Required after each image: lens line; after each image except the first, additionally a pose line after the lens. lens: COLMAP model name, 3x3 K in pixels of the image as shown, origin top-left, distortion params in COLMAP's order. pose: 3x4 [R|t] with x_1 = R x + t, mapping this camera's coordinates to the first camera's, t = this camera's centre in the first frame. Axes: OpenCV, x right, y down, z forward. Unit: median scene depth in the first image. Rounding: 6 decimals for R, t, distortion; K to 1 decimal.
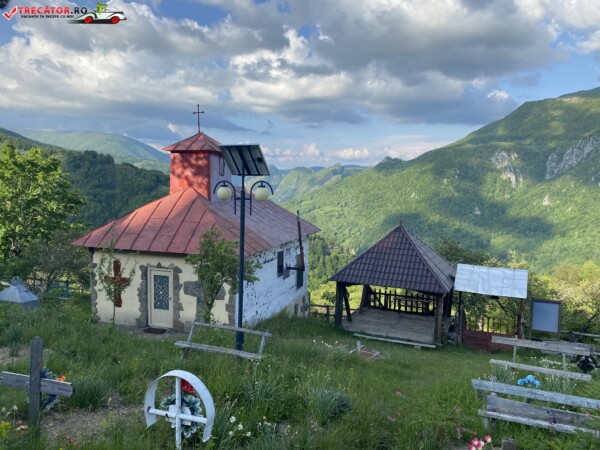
lens RADIAL K [[456.0, 0, 302.5], [0, 456.0, 221.9], [0, 0, 1]] dist [0.069614, -0.115168]
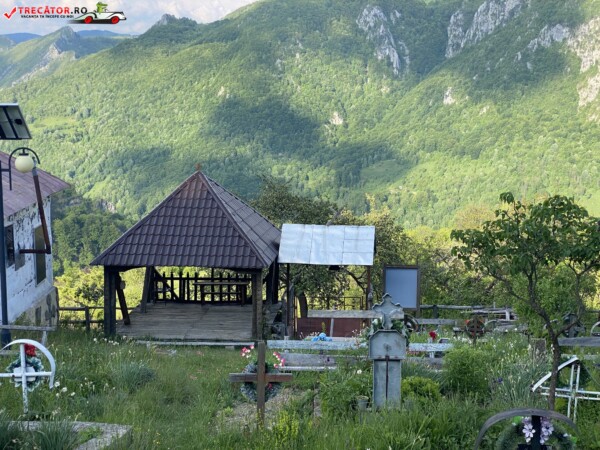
lens RADIAL K [[896.3, 0, 312.2], [0, 896.3, 216.1], [0, 0, 1]] dist [0.081731, 0.061929]
pose [[0.943728, -0.068531, 0.323543, -0.056988], [0.043001, 0.995417, 0.085414, -0.035695], [-0.327914, -0.066695, 0.942350, -0.298363]]
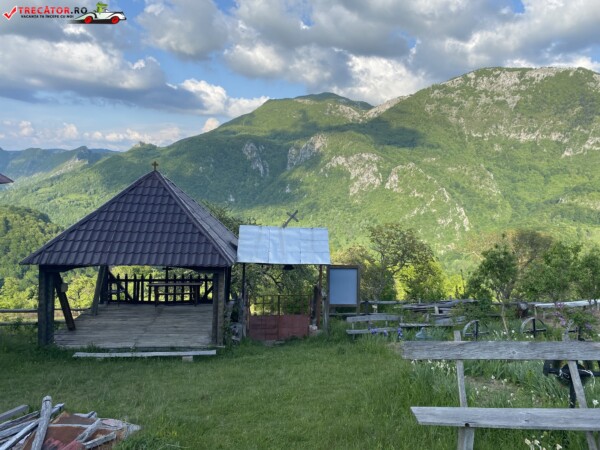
lens RADIAL K [[453.8, 0, 301.0], [0, 453.8, 223.8], [0, 0, 1]] dist [0.075207, -0.108222]
pose [[0.870172, -0.038712, 0.491225, 0.085572], [0.023603, 0.999039, 0.036922, 0.072118], [-0.492183, -0.020534, 0.870250, 0.384147]]
